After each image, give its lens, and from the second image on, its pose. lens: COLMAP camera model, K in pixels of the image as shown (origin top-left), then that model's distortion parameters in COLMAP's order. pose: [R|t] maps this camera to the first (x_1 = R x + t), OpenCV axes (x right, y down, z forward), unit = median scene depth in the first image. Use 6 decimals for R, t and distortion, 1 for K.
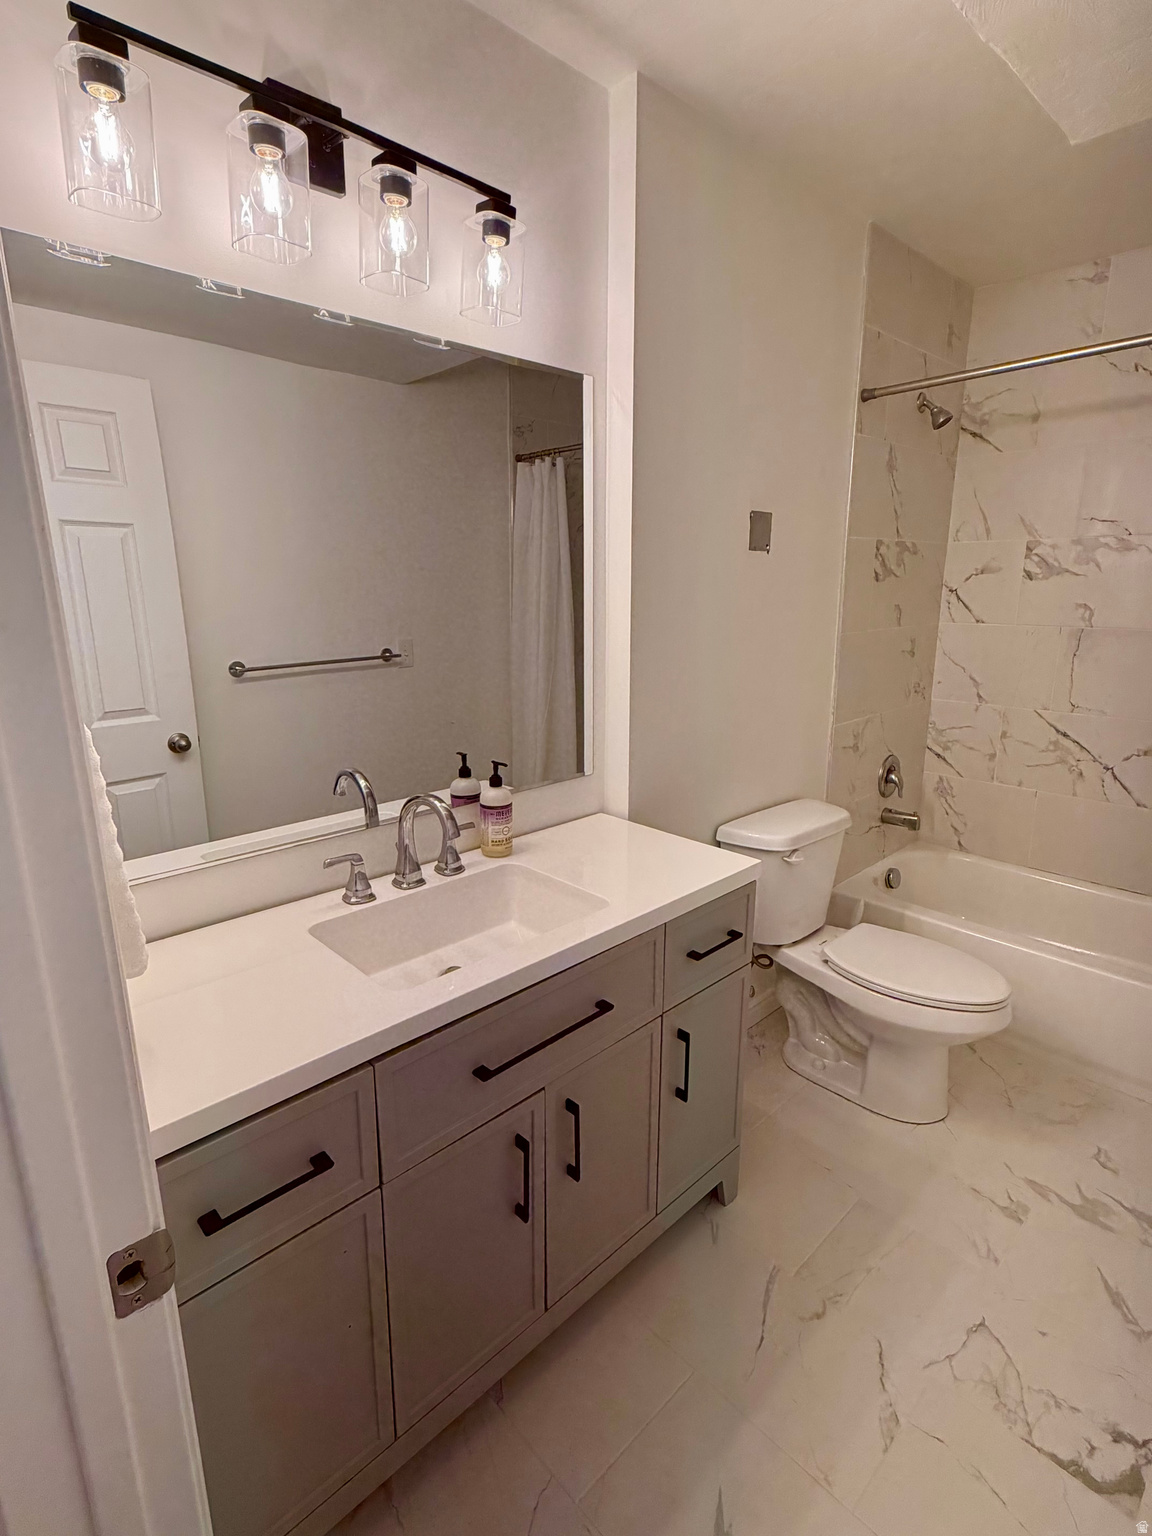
lens RADIAL K [[761.5, 0, 576.0], [0, 761.5, 768.0], [0, 0, 1]] dist [-0.002193, -0.000338]
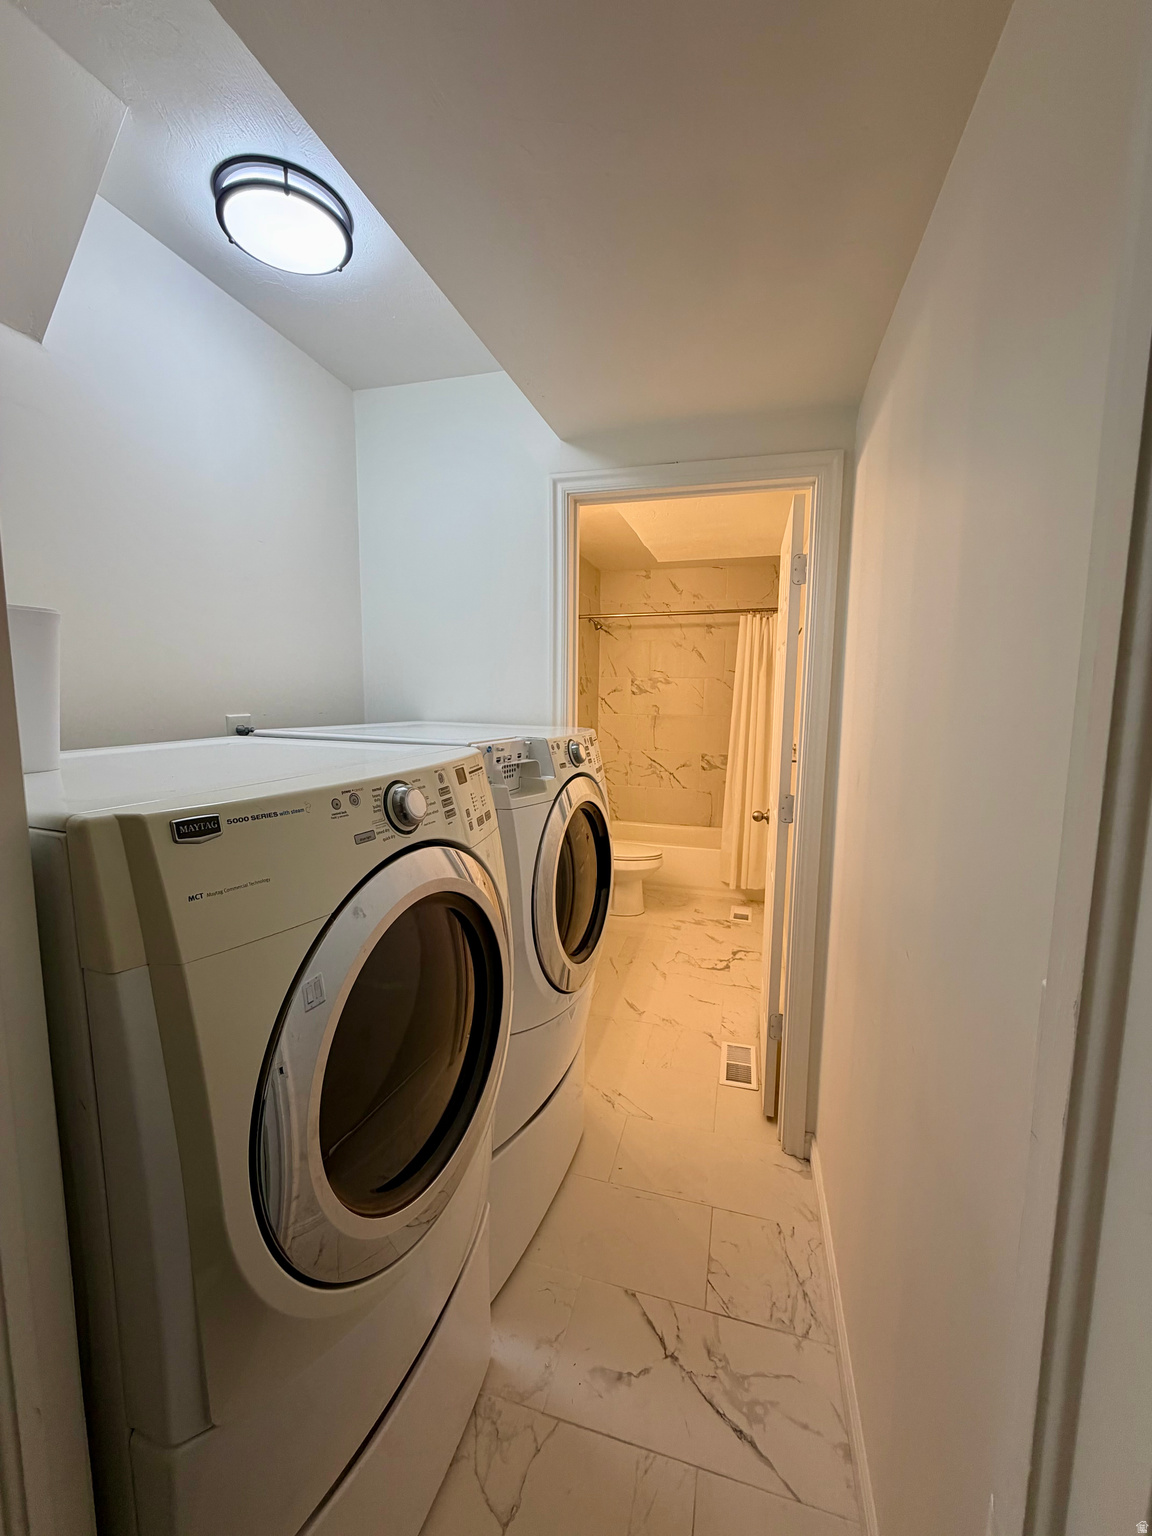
lens RADIAL K [[610.0, 0, 576.0], [0, 610.0, 768.0], [0, 0, 1]] dist [-0.000114, 0.000154]
pose [[0.860047, -0.046824, 0.508062, -0.519162], [0.105524, 0.990574, -0.087338, 0.118358], [-0.499183, 0.128727, 0.856881, -0.480297]]
